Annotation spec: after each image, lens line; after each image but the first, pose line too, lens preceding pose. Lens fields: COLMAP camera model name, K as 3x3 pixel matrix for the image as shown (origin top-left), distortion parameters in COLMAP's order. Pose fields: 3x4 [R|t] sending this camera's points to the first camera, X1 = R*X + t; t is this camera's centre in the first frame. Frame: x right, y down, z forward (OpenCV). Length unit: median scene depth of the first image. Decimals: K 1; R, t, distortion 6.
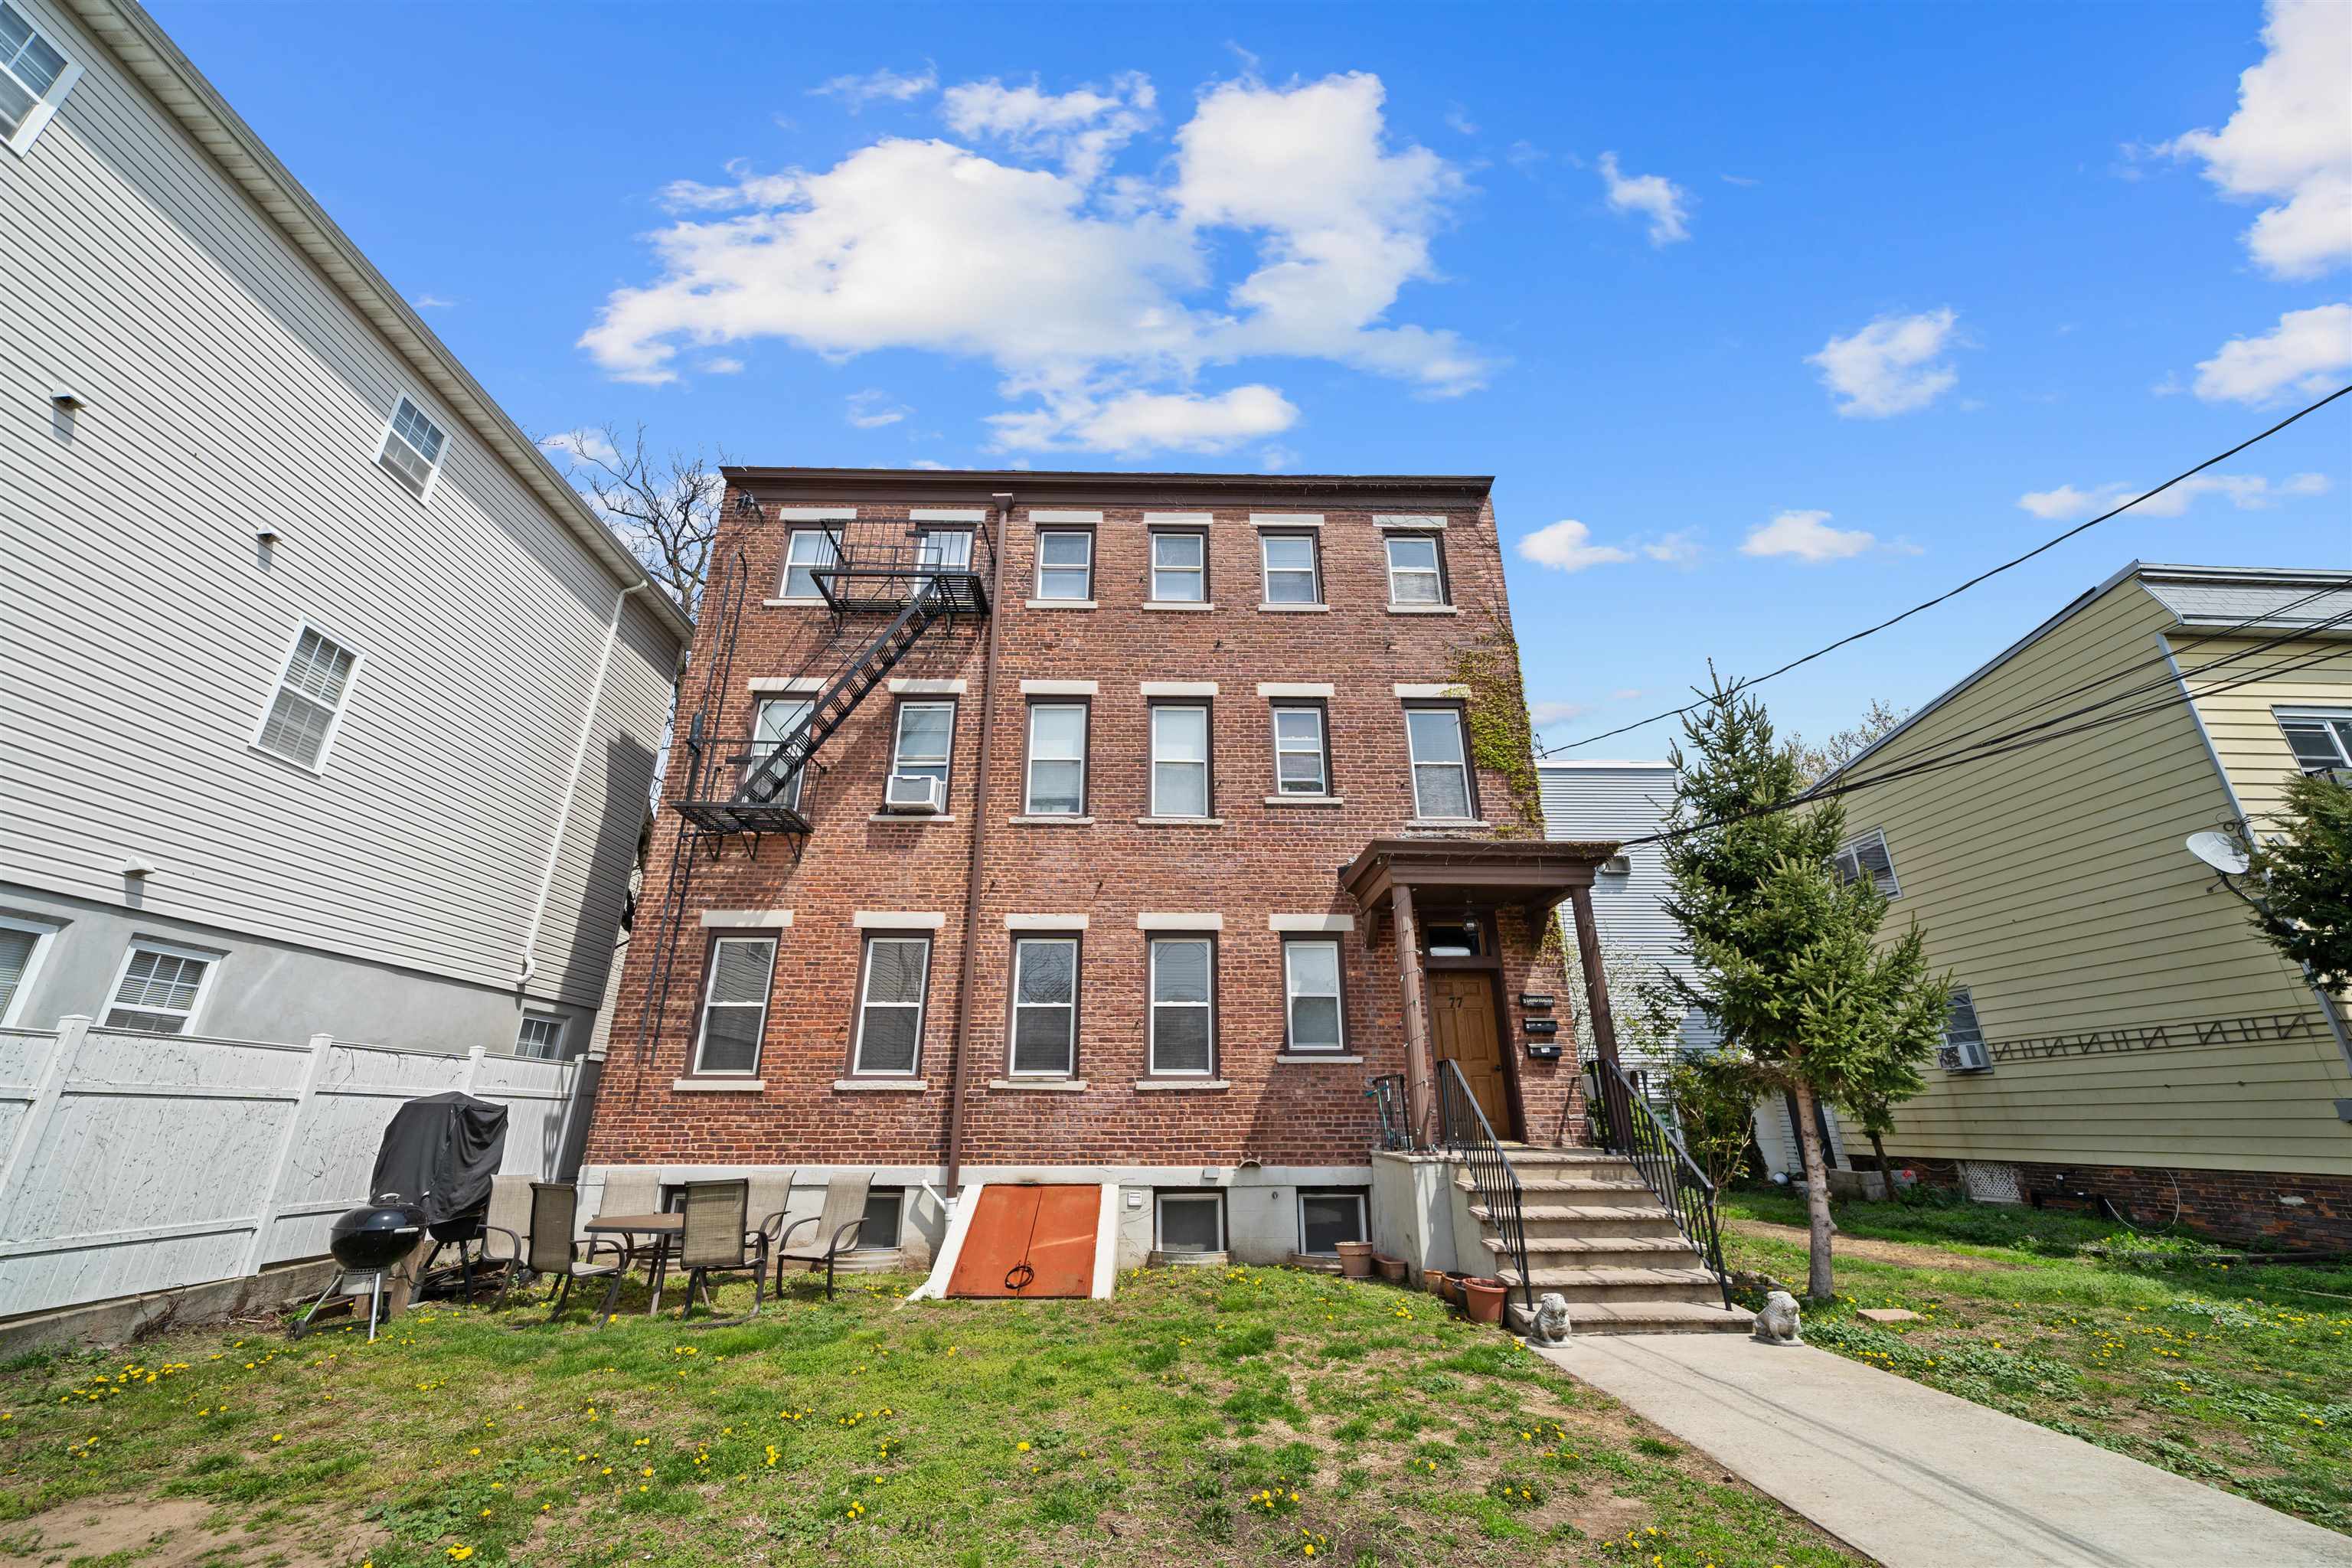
lens RADIAL K [[883.9, 0, 1167.8], [0, 883.9, 792.7], [0, 0, 1]] dist [-0.000441, -0.000244]
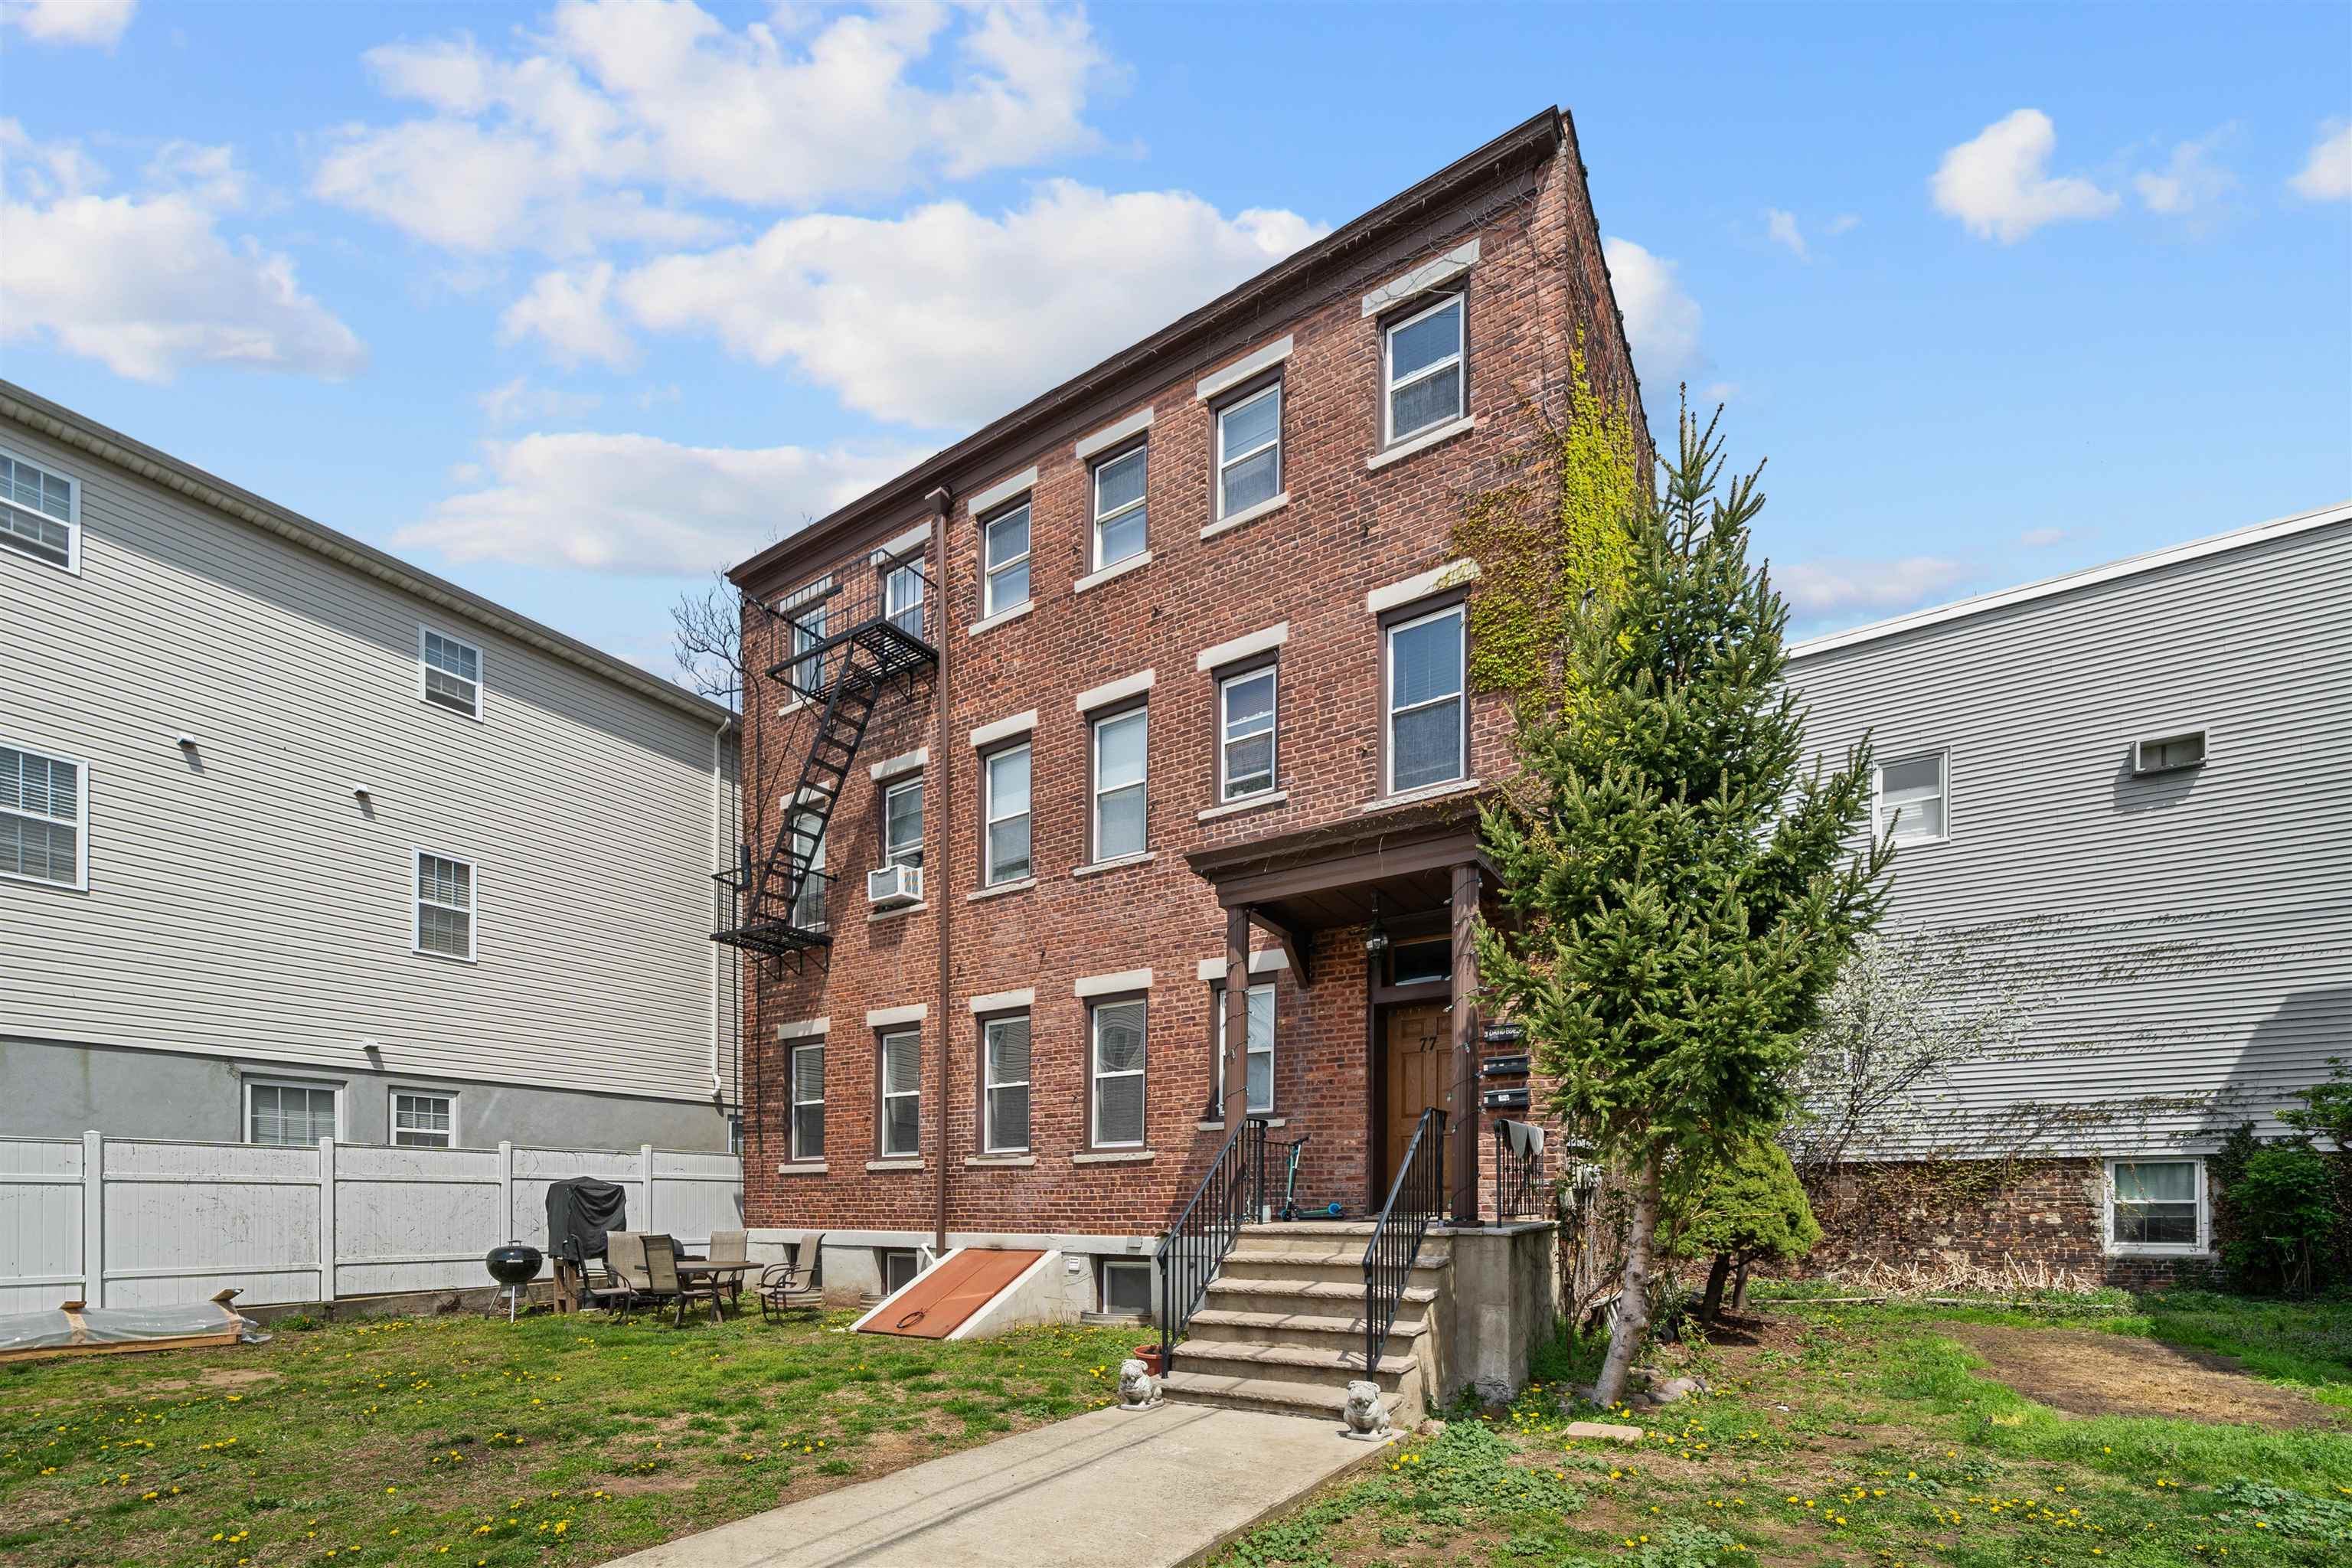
lens RADIAL K [[1019.2, 0, 1174.6], [0, 1019.2, 1213.6], [0, 0, 1]] dist [-0.000143, -0.000144]
pose [[0.828843, 0.001831, -0.559478, 0.669391], [0.198298, 0.934115, 0.296828, 0.072828], [0.523160, -0.356968, 0.773872, 0.158362]]
